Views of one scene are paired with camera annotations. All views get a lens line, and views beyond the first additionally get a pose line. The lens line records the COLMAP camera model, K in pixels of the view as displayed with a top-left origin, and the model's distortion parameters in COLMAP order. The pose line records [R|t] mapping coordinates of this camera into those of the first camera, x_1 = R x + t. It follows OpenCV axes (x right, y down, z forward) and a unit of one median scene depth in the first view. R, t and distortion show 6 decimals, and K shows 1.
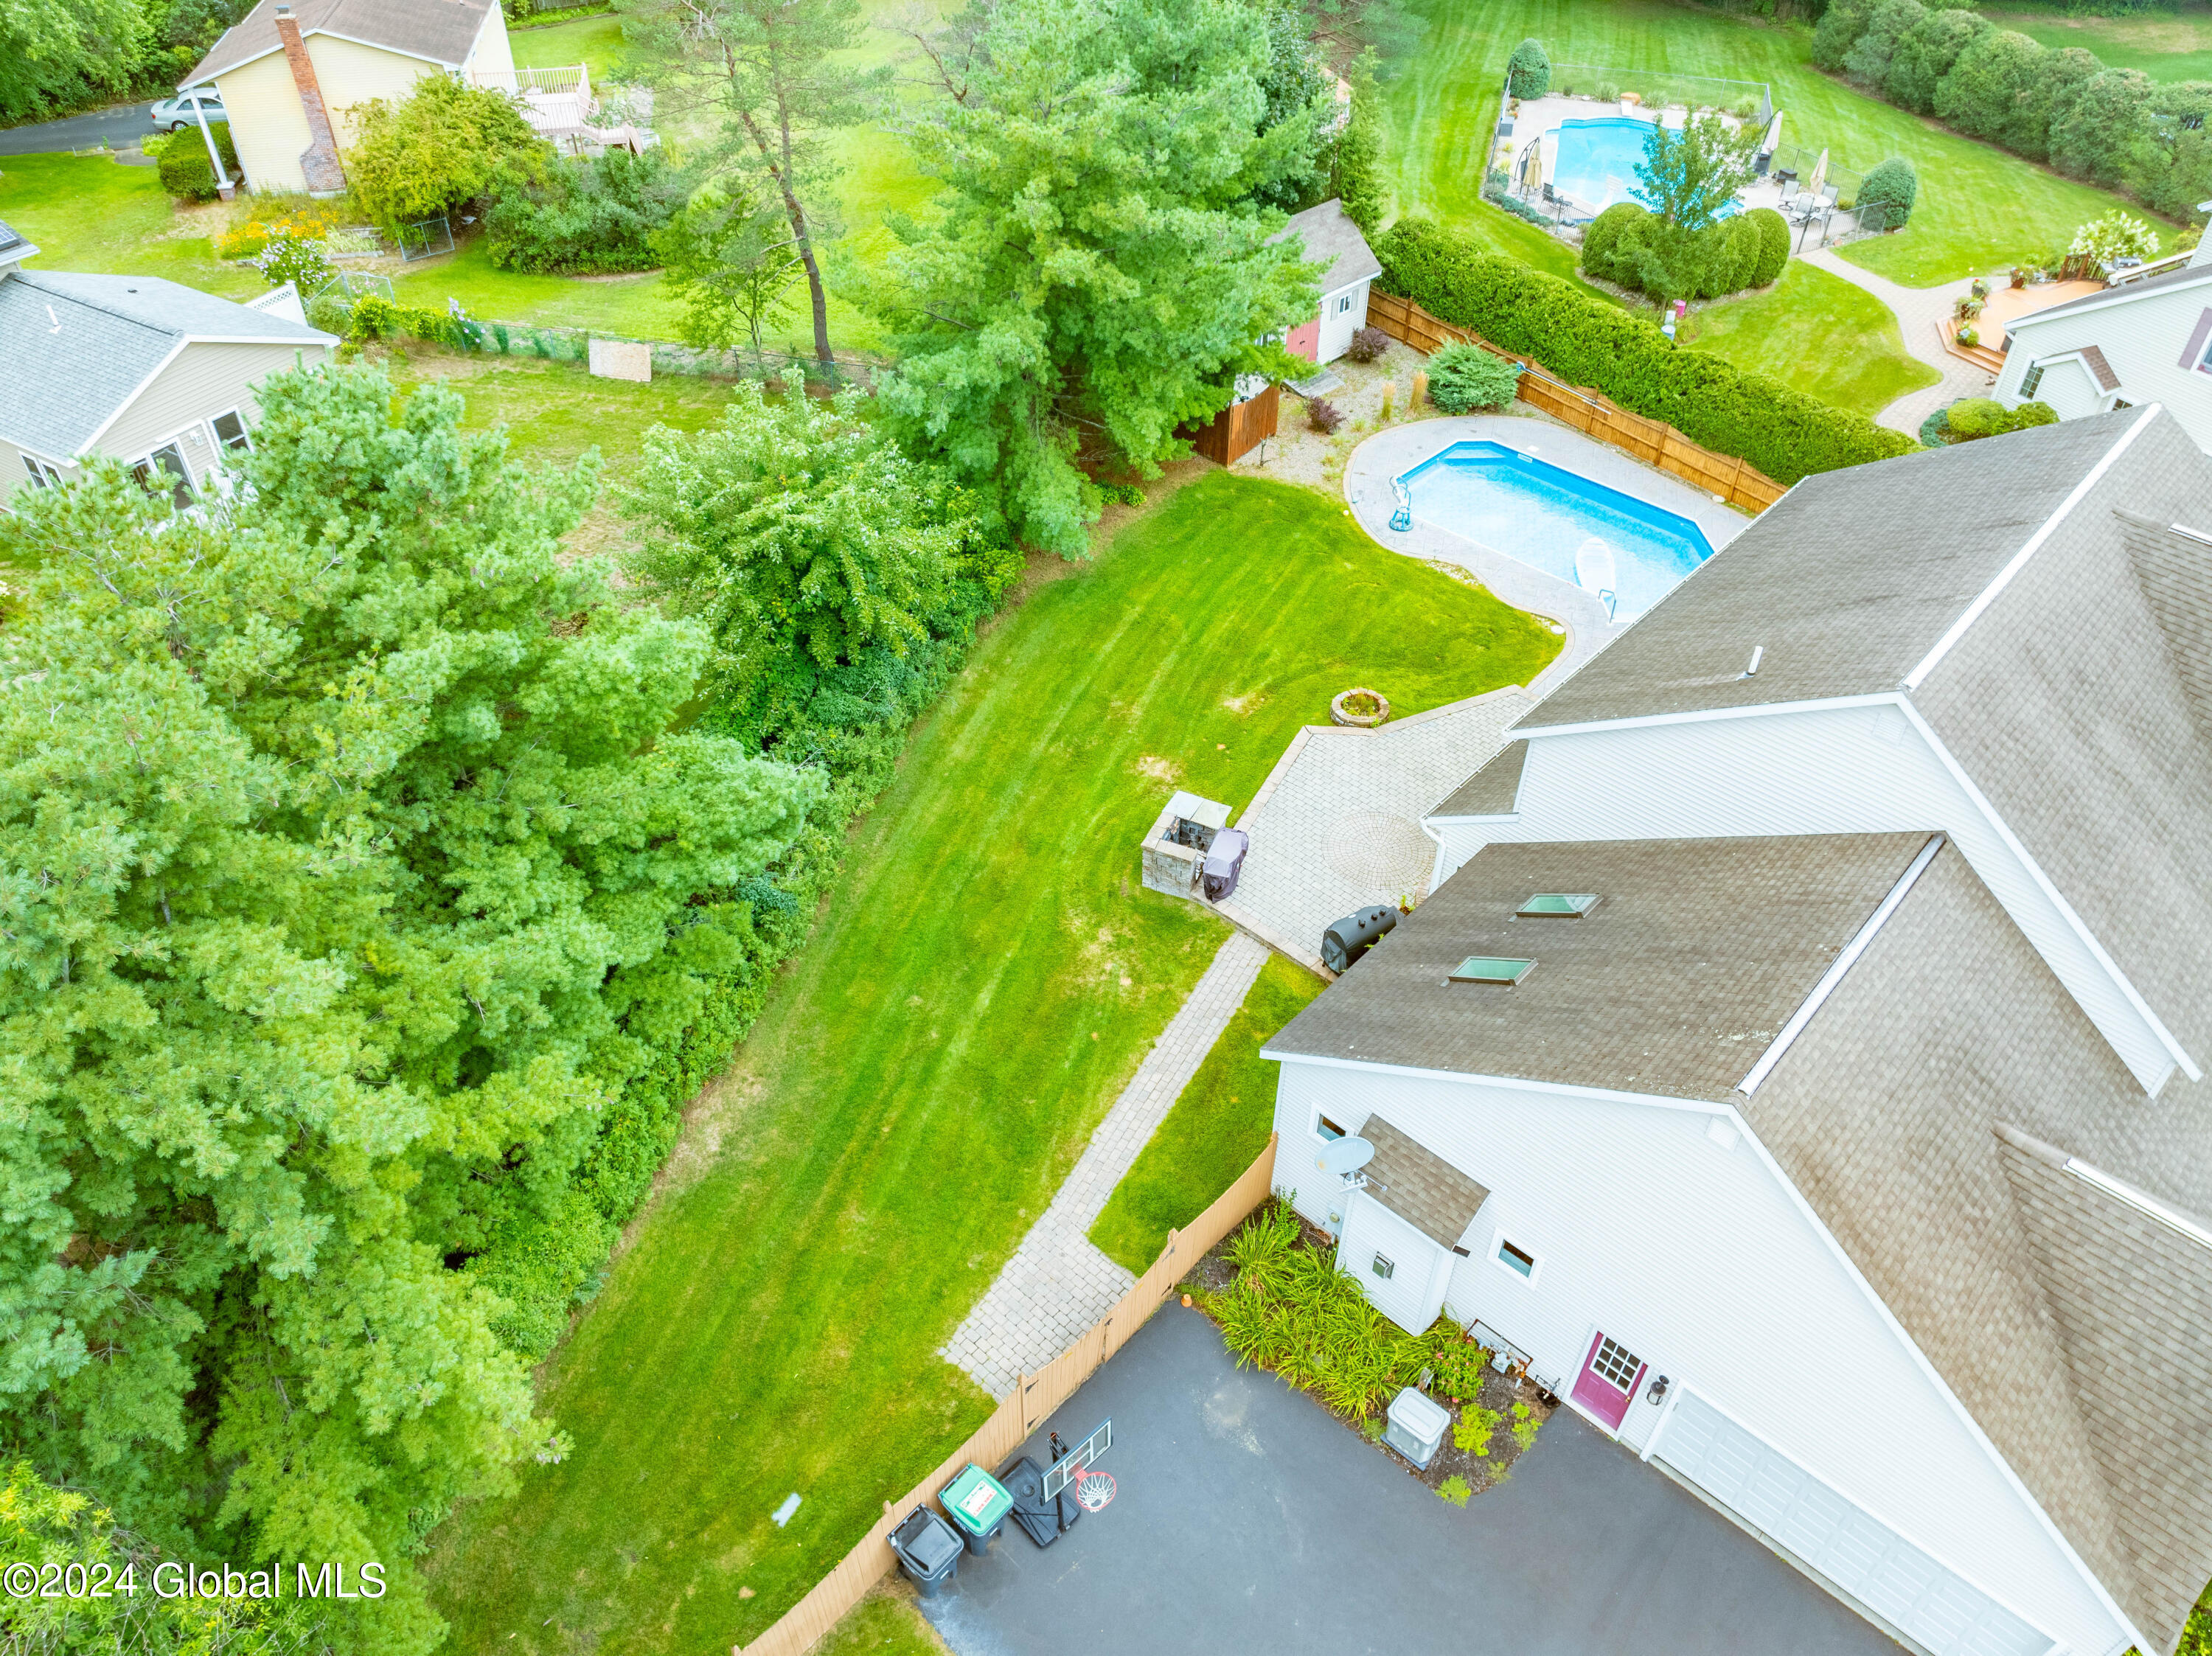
lens RADIAL K [[1555.1, 0, 1098.9], [0, 1555.1, 821.0], [0, 0, 1]] dist [-0.035045, 0.004938]
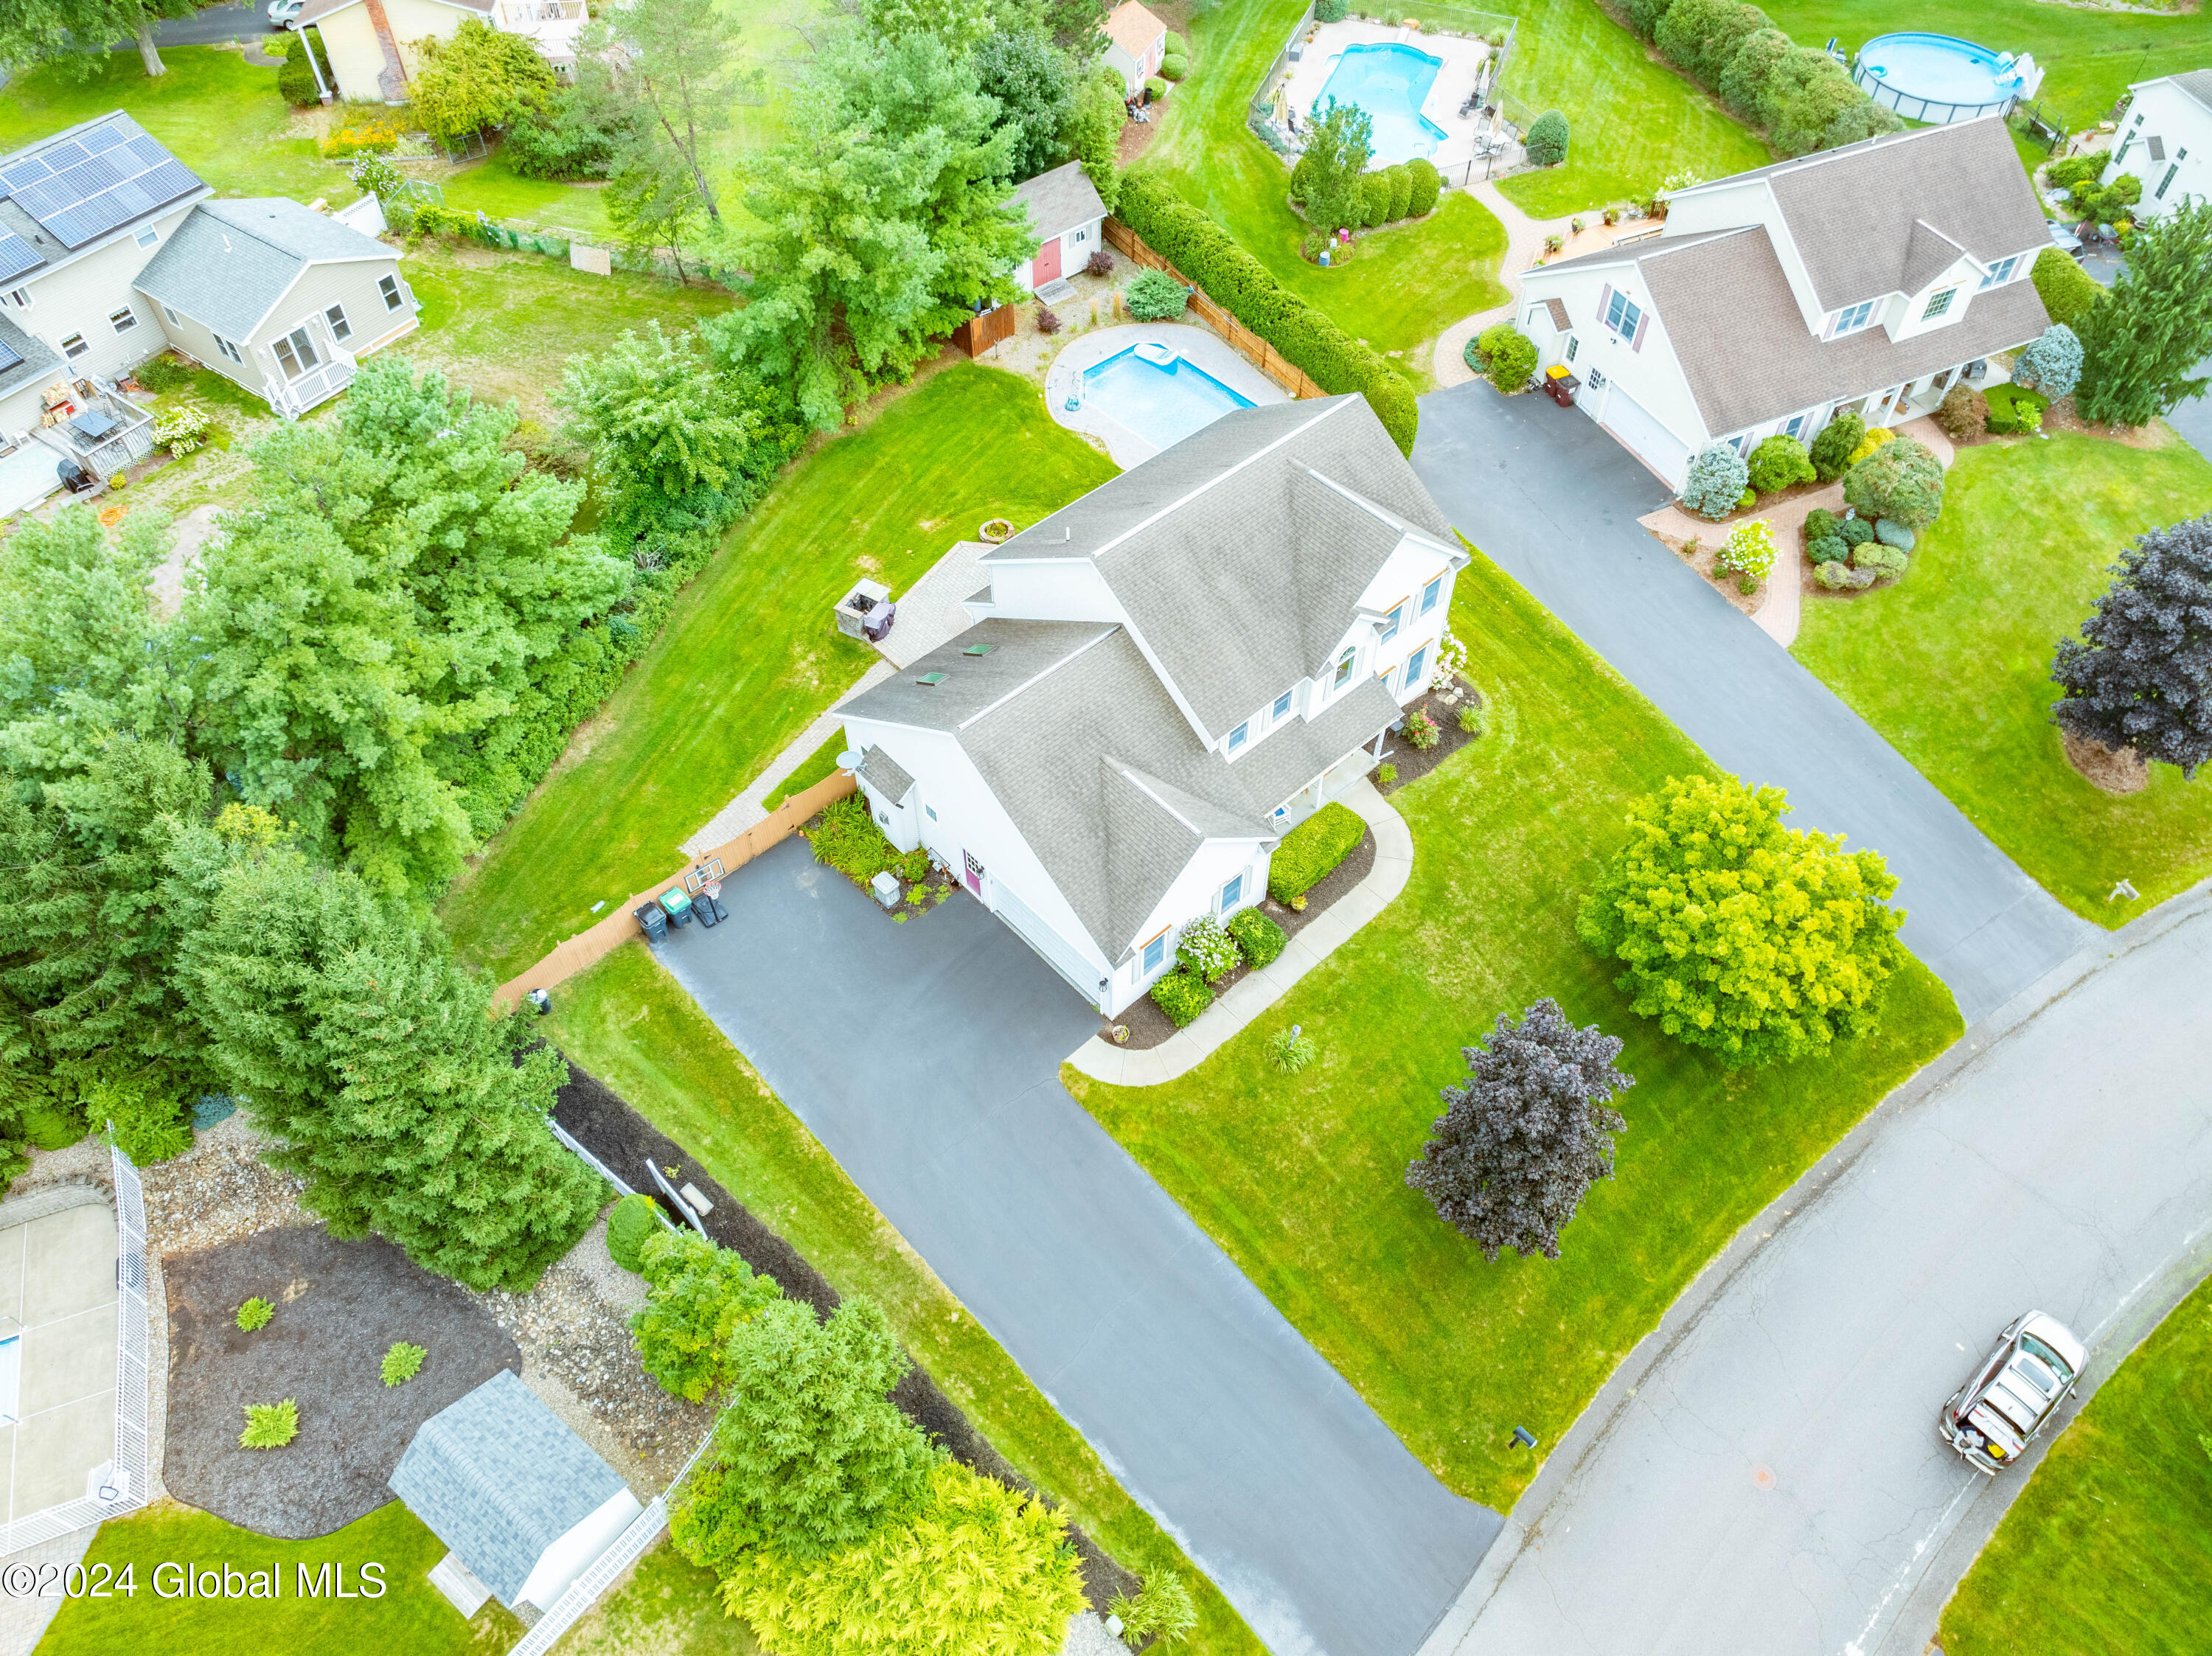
lens RADIAL K [[1555.1, 0, 1113.5], [0, 1555.1, 825.3], [0, 0, 1]] dist [-0.035045, 0.004938]
pose [[0.997244, 0.057516, -0.046872, 0.425778], [-0.049054, 0.985061, 0.165071, -0.046775], [0.055666, -0.162317, 0.985167, -0.757286]]
